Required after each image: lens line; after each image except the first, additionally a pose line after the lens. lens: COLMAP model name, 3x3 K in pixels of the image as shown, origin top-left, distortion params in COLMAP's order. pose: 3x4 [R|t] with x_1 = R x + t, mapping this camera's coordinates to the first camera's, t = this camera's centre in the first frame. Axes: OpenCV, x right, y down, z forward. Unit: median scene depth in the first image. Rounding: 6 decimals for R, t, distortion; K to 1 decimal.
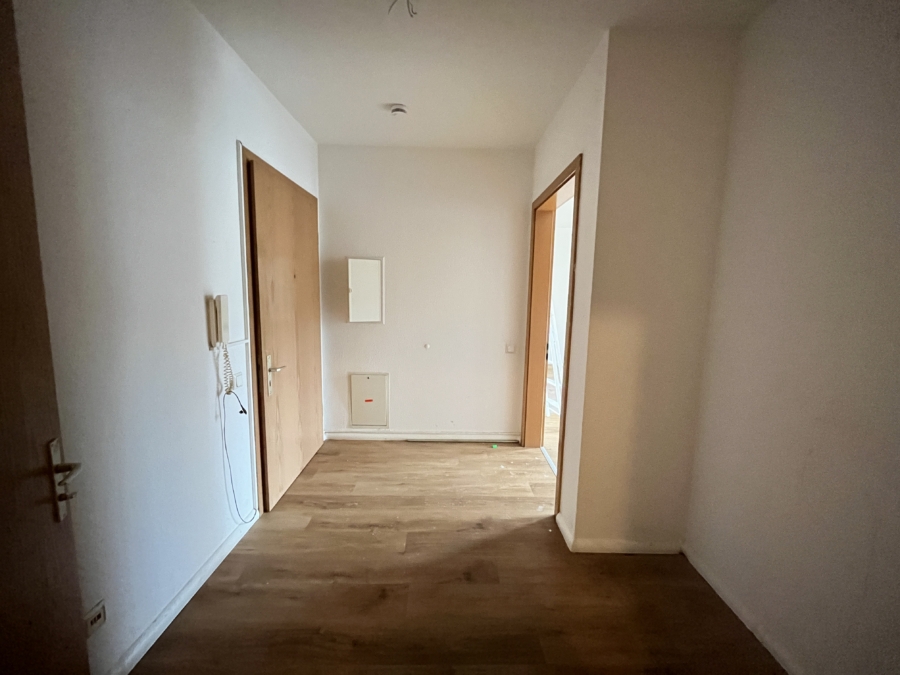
lens RADIAL K [[363.8, 0, 450.1], [0, 363.8, 335.9], [0, 0, 1]] dist [-0.001504, -0.000424]
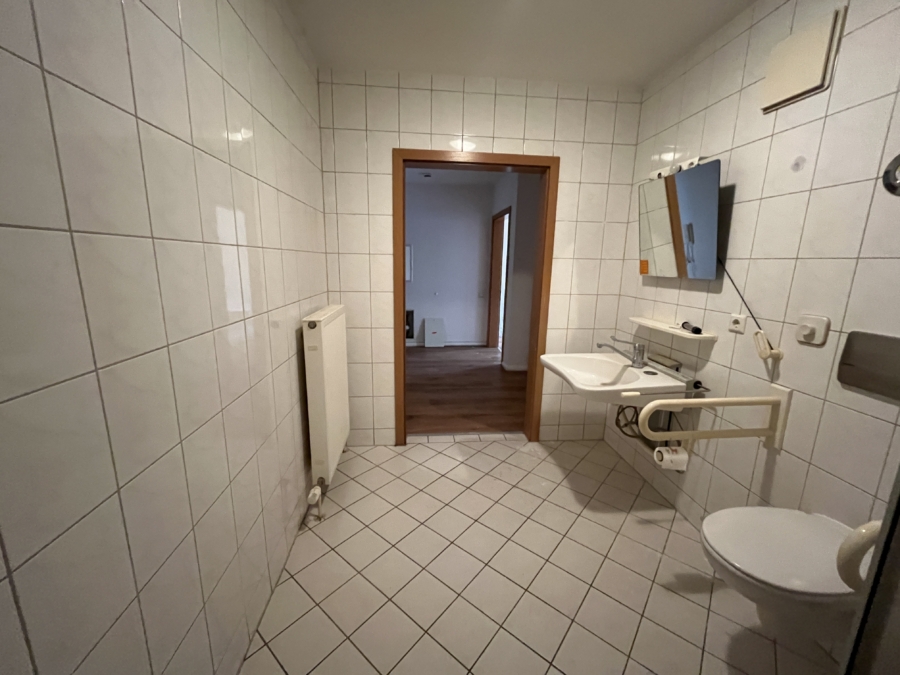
lens RADIAL K [[363.8, 0, 450.5], [0, 363.8, 337.5], [0, 0, 1]] dist [-0.001504, -0.000424]
pose [[0.996032, -0.015009, 0.087726, -0.159868], [0.008395, 0.997127, 0.075276, 0.114472], [-0.088603, -0.074241, 0.993296, -0.867150]]
